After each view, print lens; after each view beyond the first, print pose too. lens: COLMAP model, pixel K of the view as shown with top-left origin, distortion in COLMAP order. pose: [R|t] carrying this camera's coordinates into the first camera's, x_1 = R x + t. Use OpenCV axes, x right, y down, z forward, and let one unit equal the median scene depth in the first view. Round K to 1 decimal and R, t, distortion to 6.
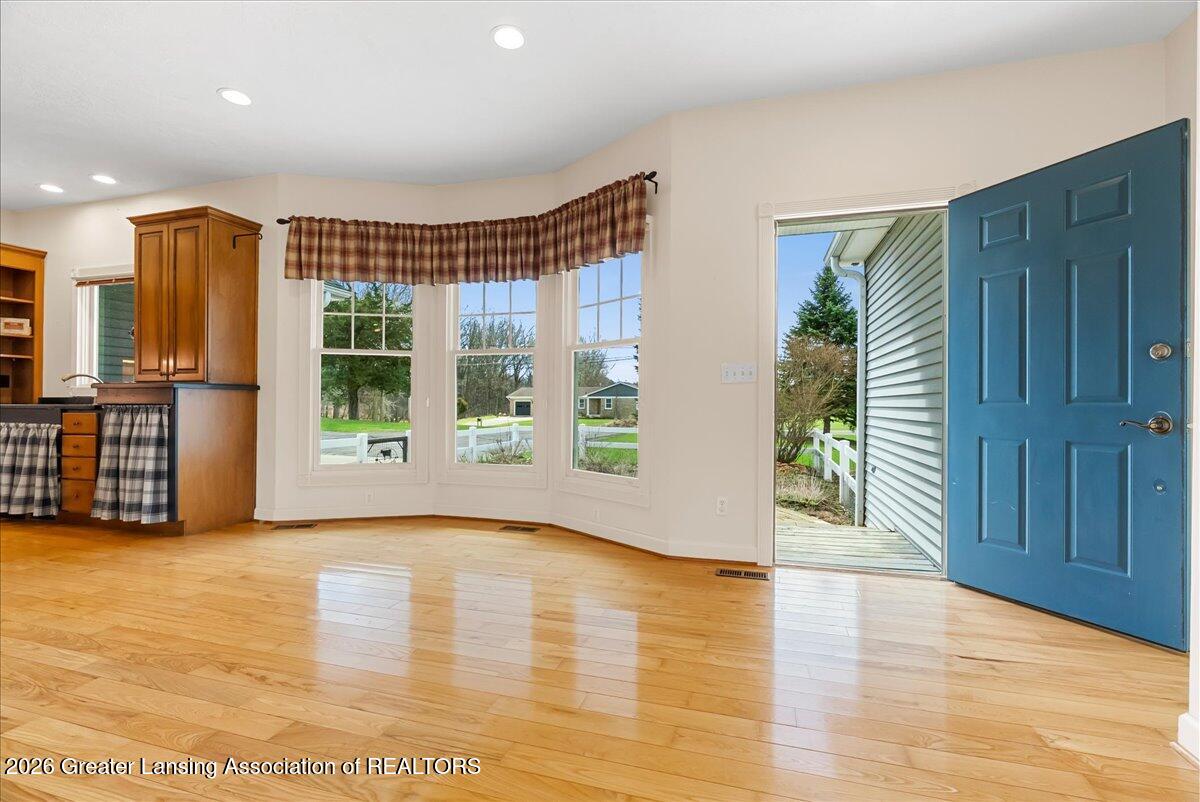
lens RADIAL K [[548.3, 0, 600.3], [0, 548.3, 402.5], [0, 0, 1]] dist [-0.003345, 0.000030]
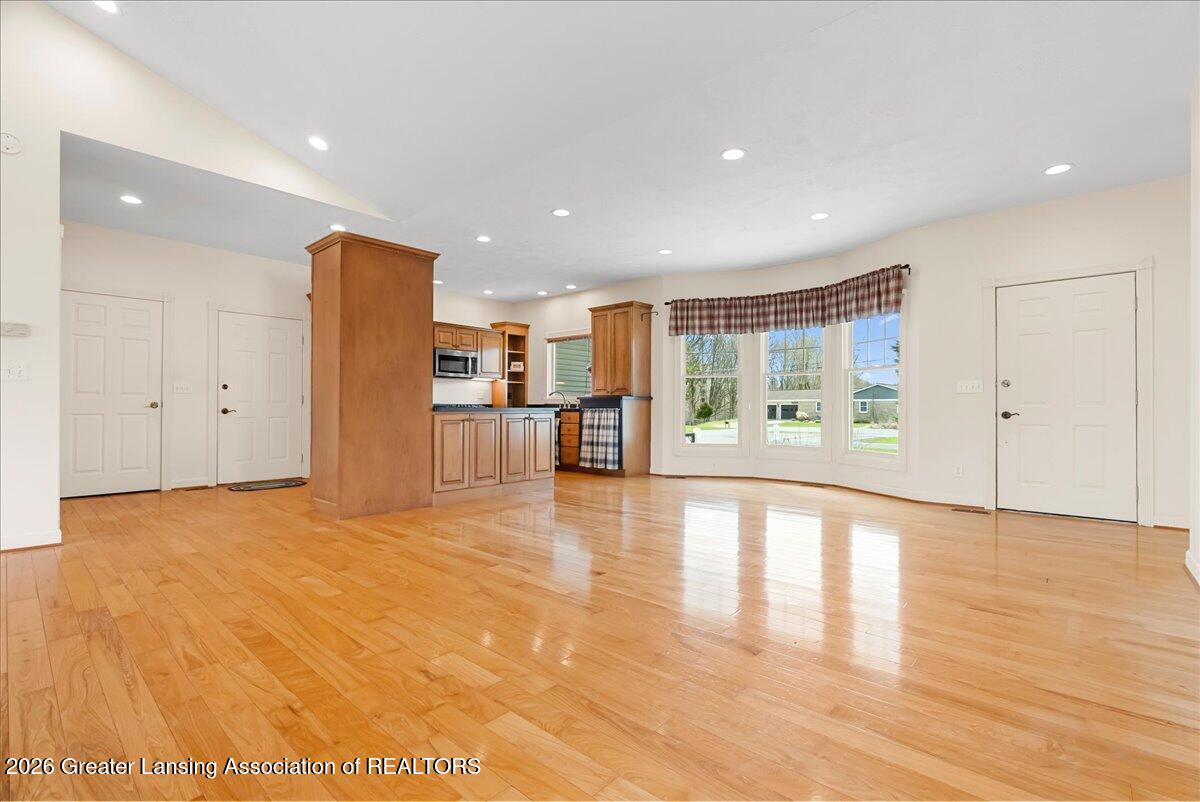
lens RADIAL K [[548.3, 0, 600.8], [0, 548.3, 403.0], [0, 0, 1]] dist [-0.003345, 0.000030]
pose [[0.909029, -0.006910, -0.416677, -0.045207], [0.004497, 0.999967, -0.006772, -0.000506], [0.416710, 0.004282, 0.909030, -0.699953]]
